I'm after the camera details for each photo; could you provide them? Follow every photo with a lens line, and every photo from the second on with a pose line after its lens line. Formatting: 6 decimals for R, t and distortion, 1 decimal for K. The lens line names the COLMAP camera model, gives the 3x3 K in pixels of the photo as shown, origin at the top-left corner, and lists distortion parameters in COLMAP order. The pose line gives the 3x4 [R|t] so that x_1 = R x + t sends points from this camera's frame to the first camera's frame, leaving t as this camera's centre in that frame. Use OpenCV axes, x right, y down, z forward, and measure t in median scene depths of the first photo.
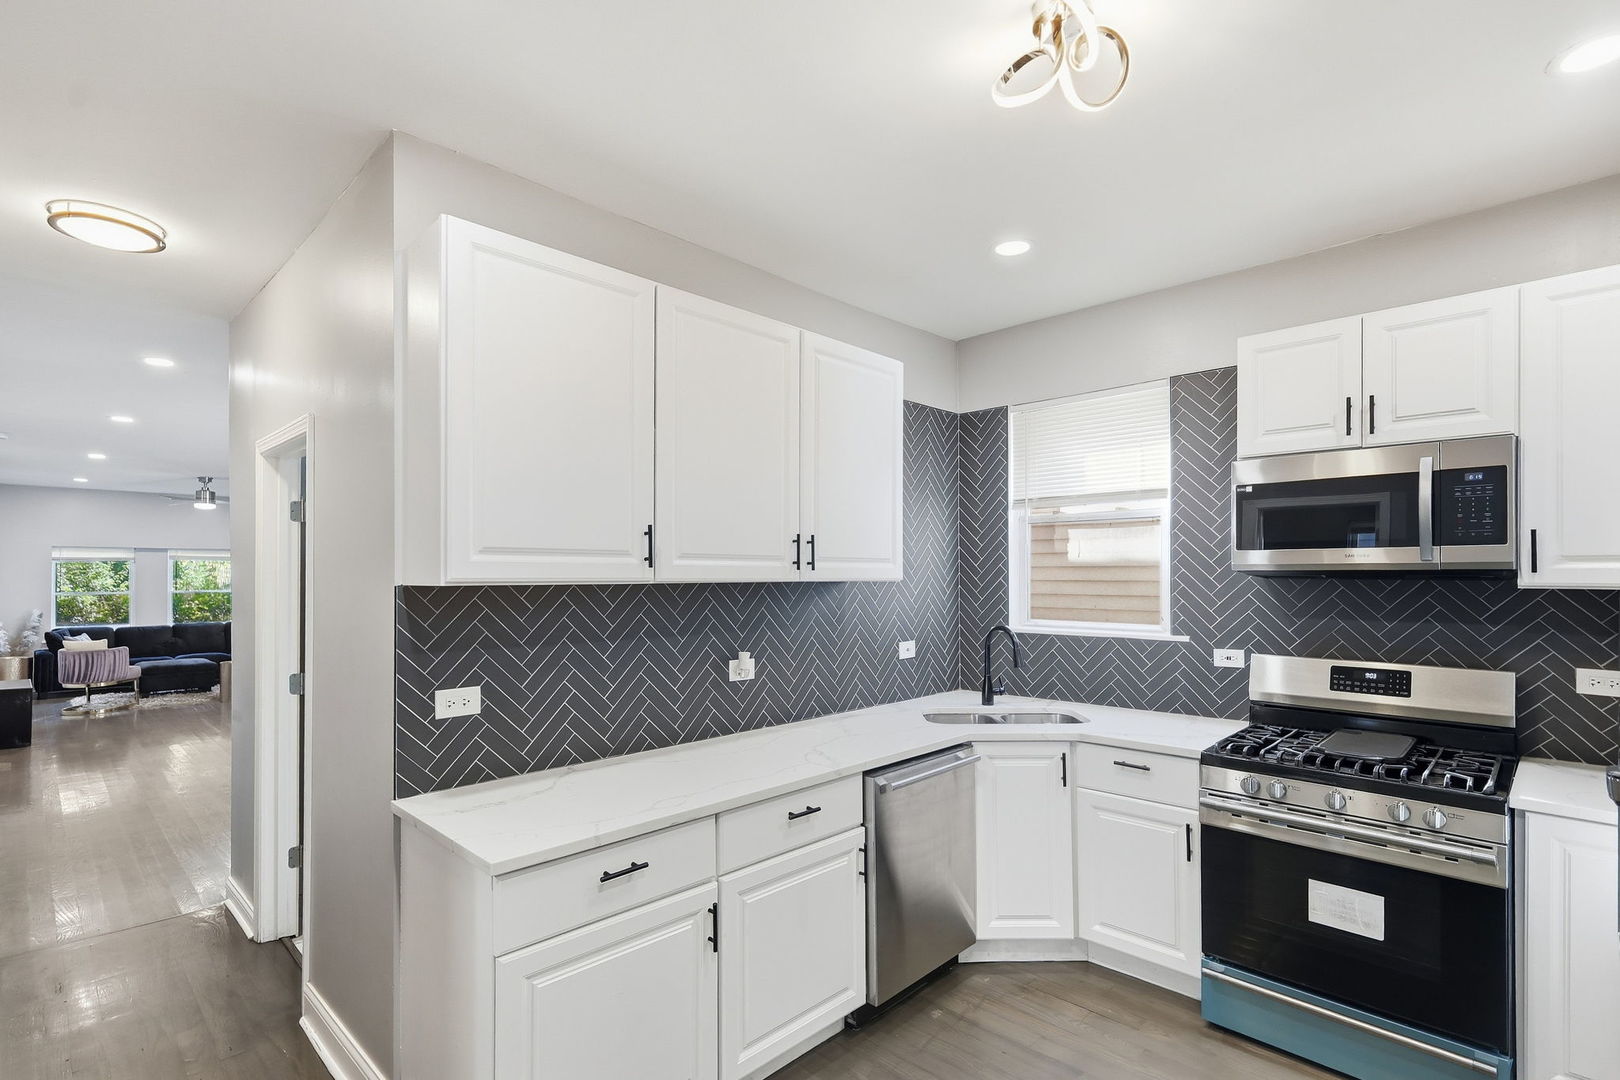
lens RADIAL K [[767.1, 0, 803.5], [0, 767.1, 571.2], [0, 0, 1]] dist [0.003809, 0.000101]
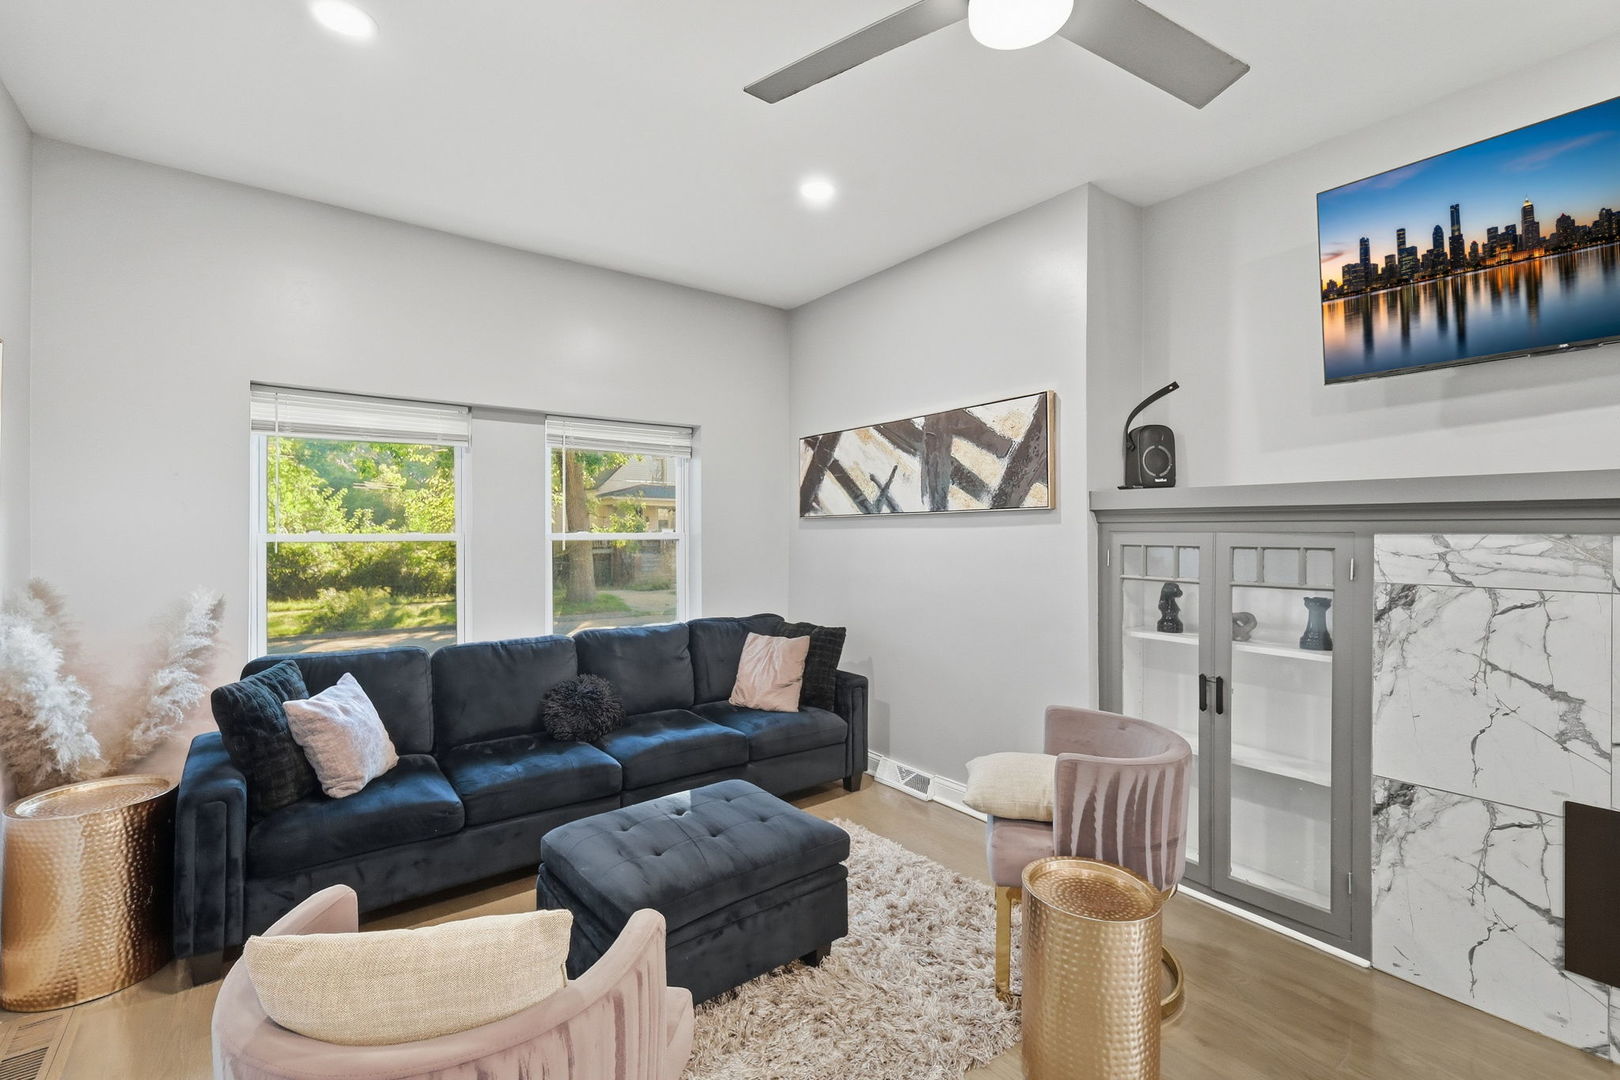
lens RADIAL K [[719.8, 0, 807.6], [0, 719.8, 534.4], [0, 0, 1]] dist [0.002581, 0.000399]
pose [[0.988326, 0.003694, -0.152306, -2.291850], [-0.001647, 0.999907, 0.013570, 0.078685], [0.152342, -0.013161, 0.988240, 2.405842]]
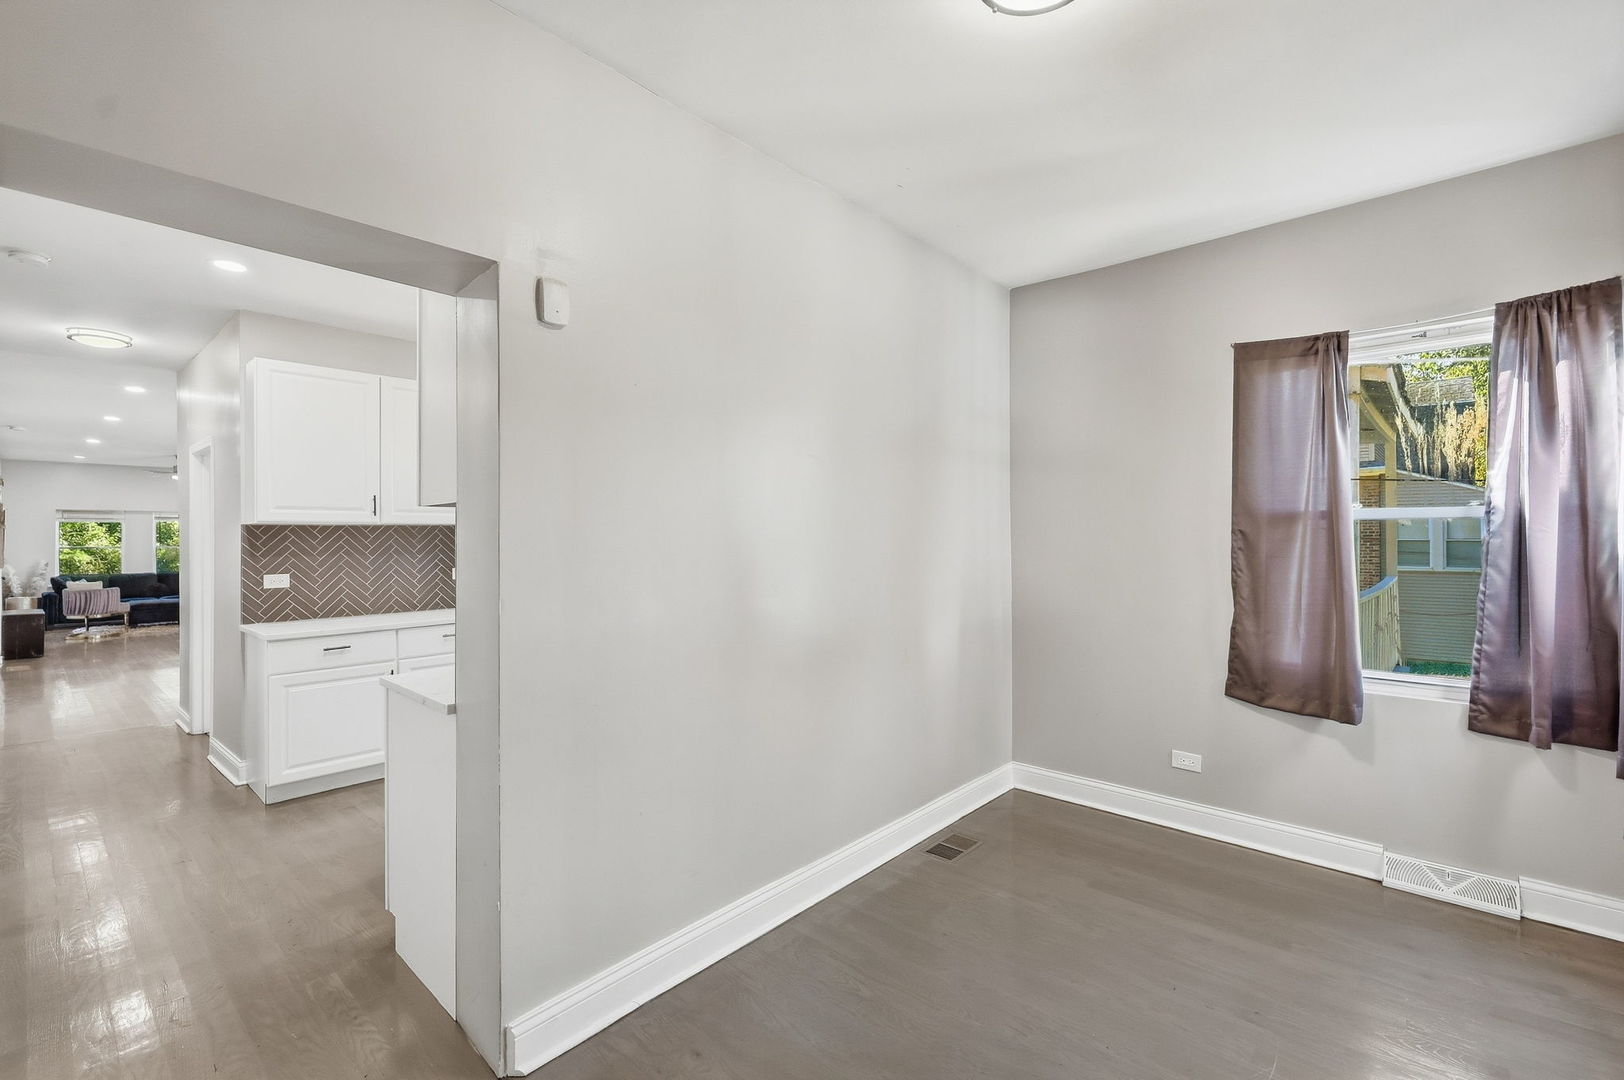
lens RADIAL K [[721.6, 0, 809.6], [0, 721.6, 534.4], [0, 0, 1]] dist [0.002581, 0.000399]
pose [[0.999245, -0.005025, 0.038513, 0.631189], [0.004870, 0.999980, 0.004125, 0.029869], [-0.038533, -0.003934, 0.999250, -0.694720]]
